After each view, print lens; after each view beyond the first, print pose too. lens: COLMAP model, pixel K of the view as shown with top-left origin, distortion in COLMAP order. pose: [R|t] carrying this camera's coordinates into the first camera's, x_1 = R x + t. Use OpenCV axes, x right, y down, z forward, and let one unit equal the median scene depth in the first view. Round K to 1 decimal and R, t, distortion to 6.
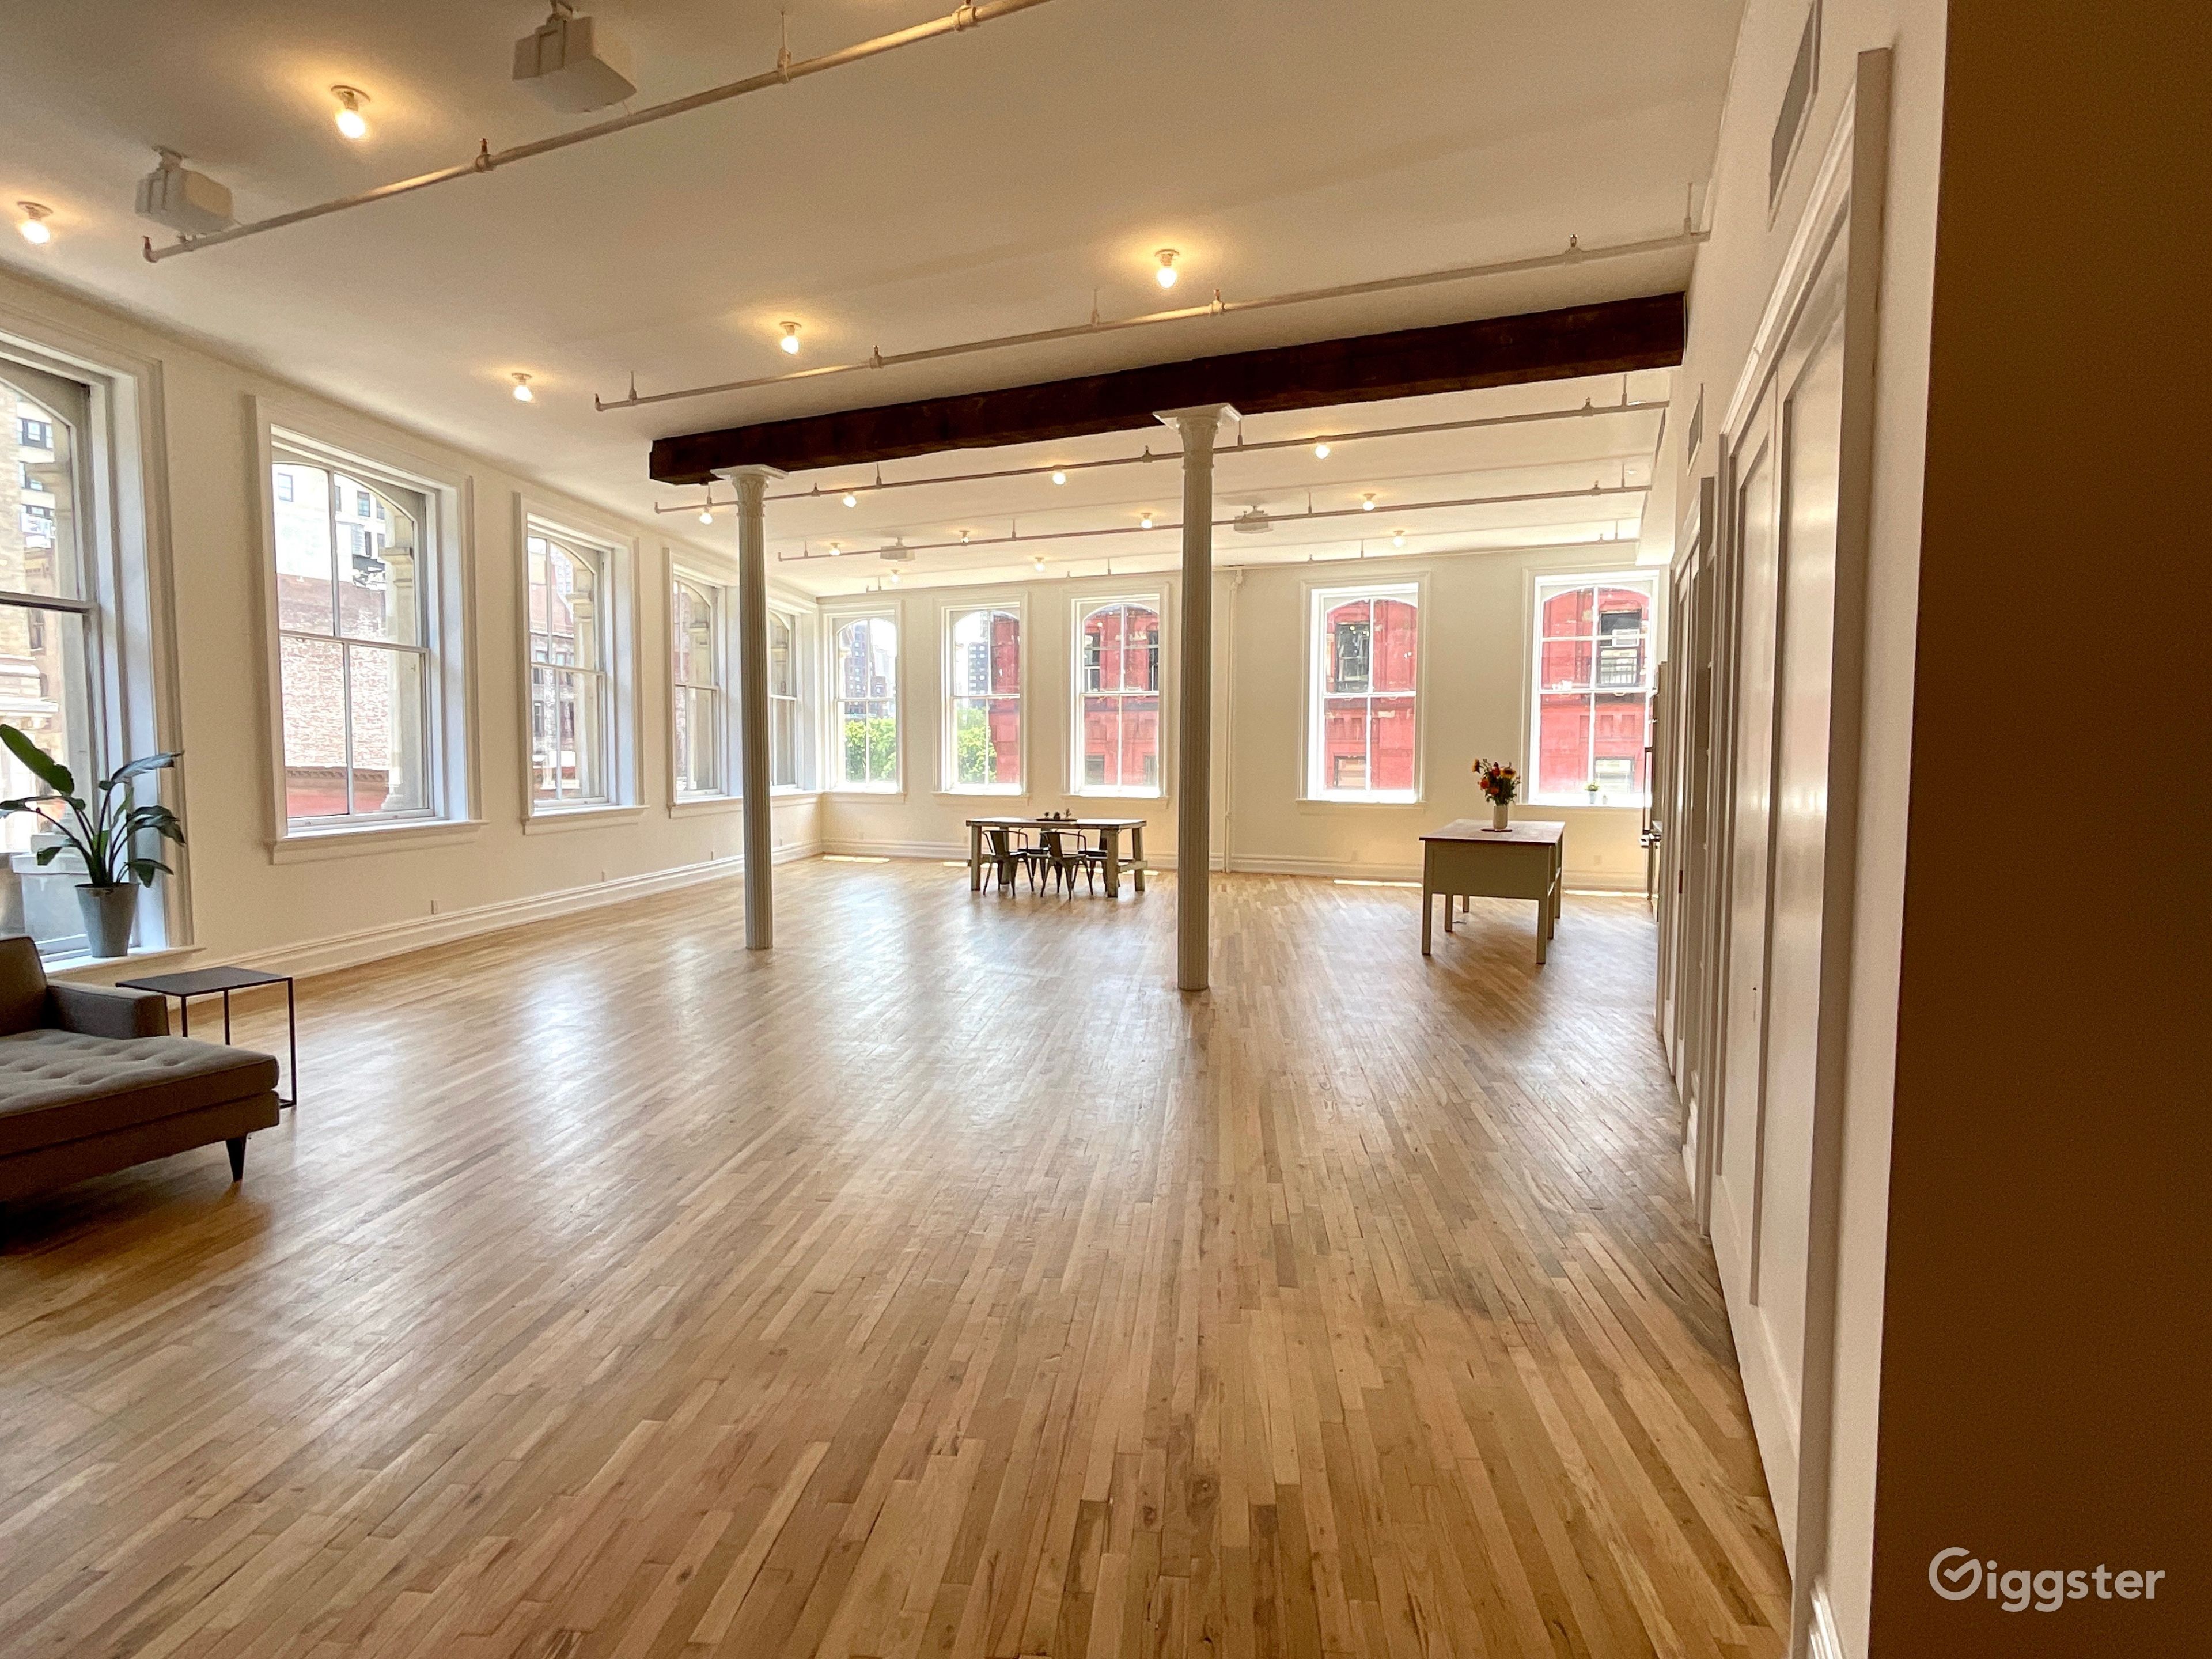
lens RADIAL K [[1133.8, 0, 1105.9], [0, 1133.8, 822.3], [0, 0, 1]] dist [-0.001349, -0.000352]
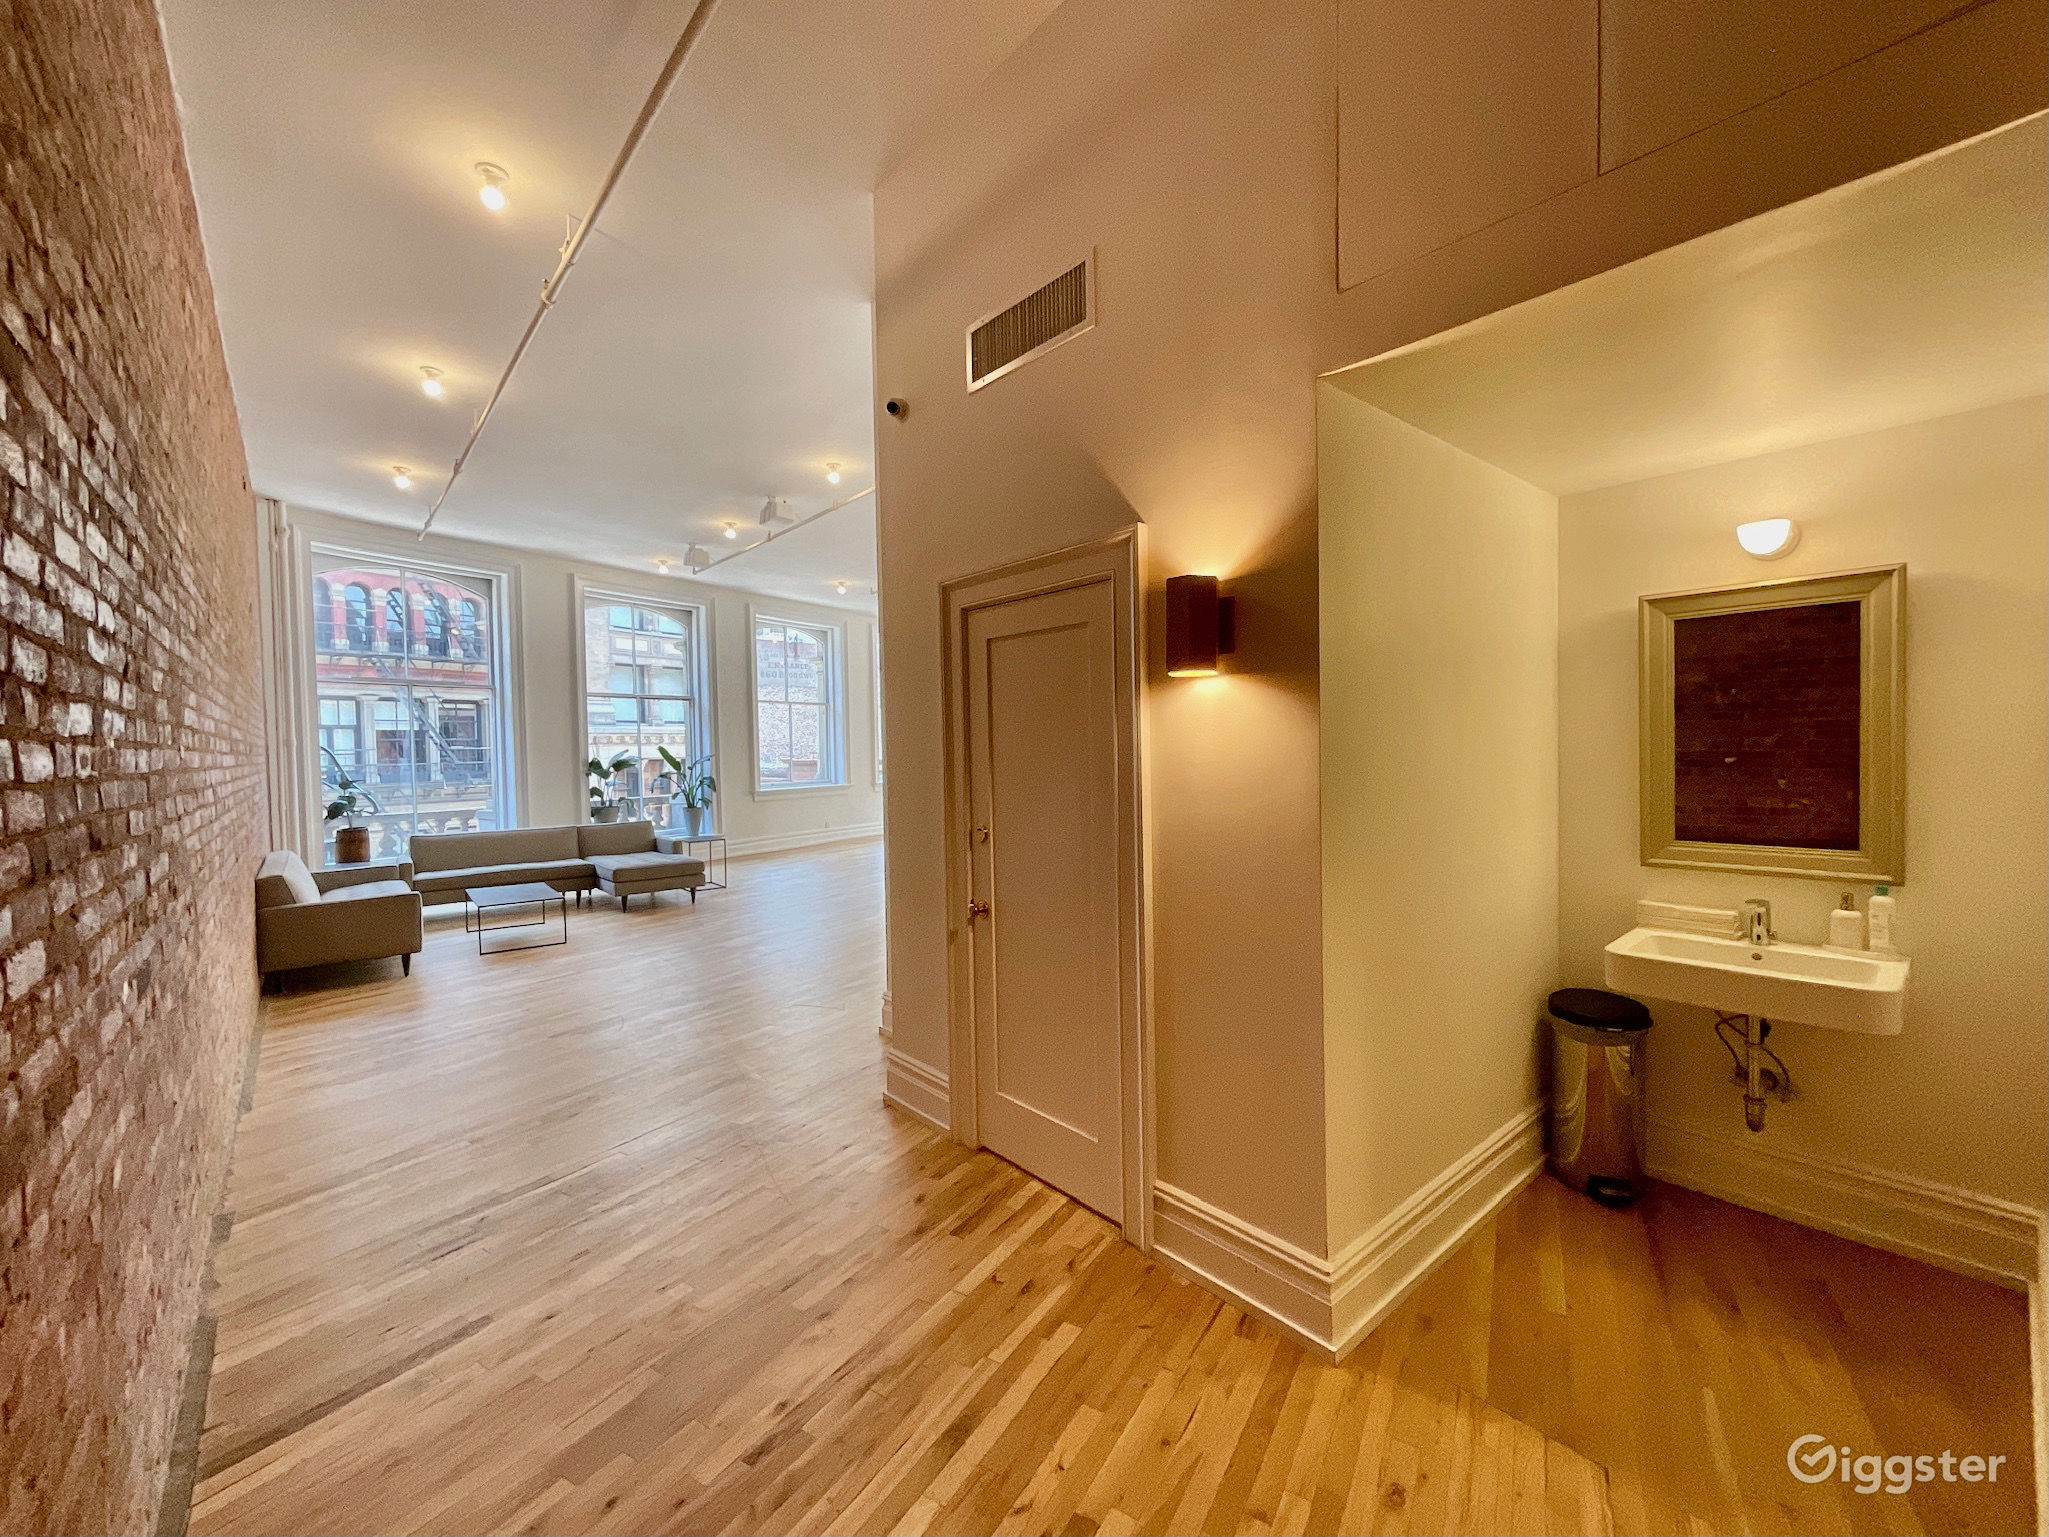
lens RADIAL K [[837.3, 0, 1008.3], [0, 837.3, 761.9], [0, 0, 1]] dist [0.017252, 0.000099]
pose [[0.896397, -0.014310, -0.443020, 0.580957], [-0.002472, 0.999302, -0.037282, 0.021398], [0.443244, 0.034515, 0.895736, -0.368883]]
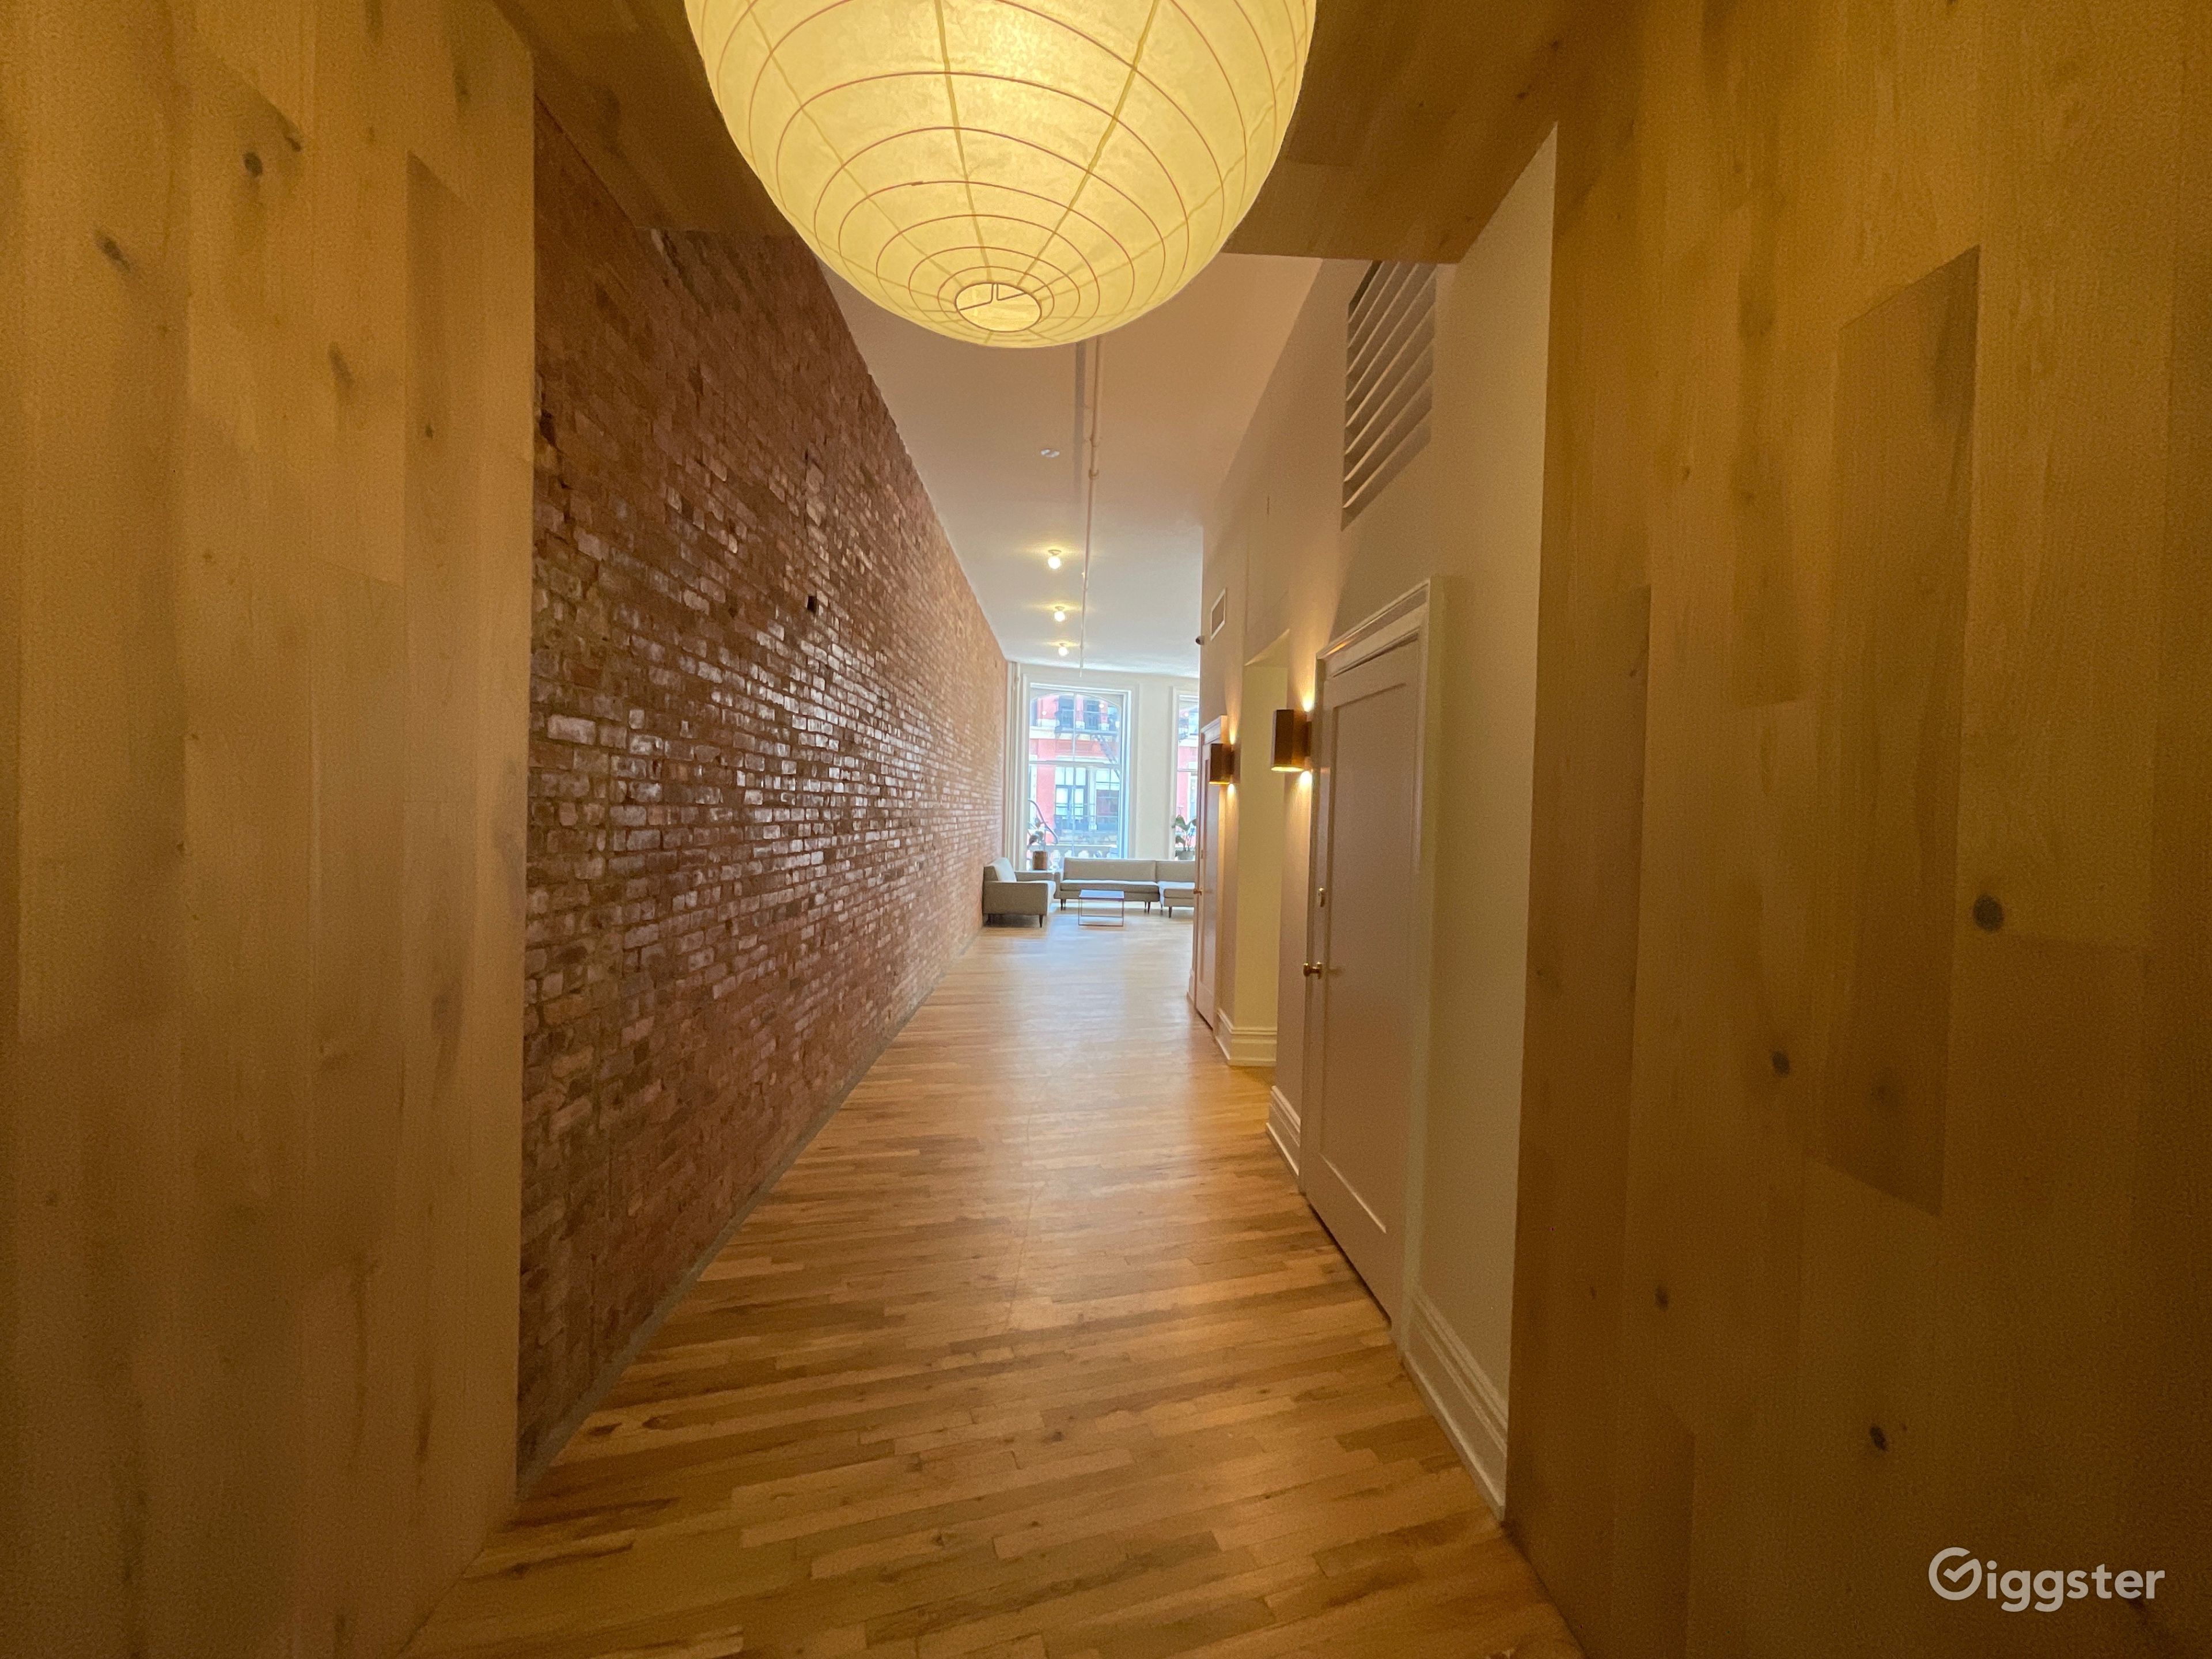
lens RADIAL K [[903.9, 0, 1088.5], [0, 903.9, 822.3], [0, 0, 1]] dist [0.017252, 0.000099]
pose [[0.418845, 0.016384, -0.907910, 1.278808], [-0.076757, 0.996898, -0.017421, 0.036225], [0.904808, 0.076985, 0.418803, -0.519885]]
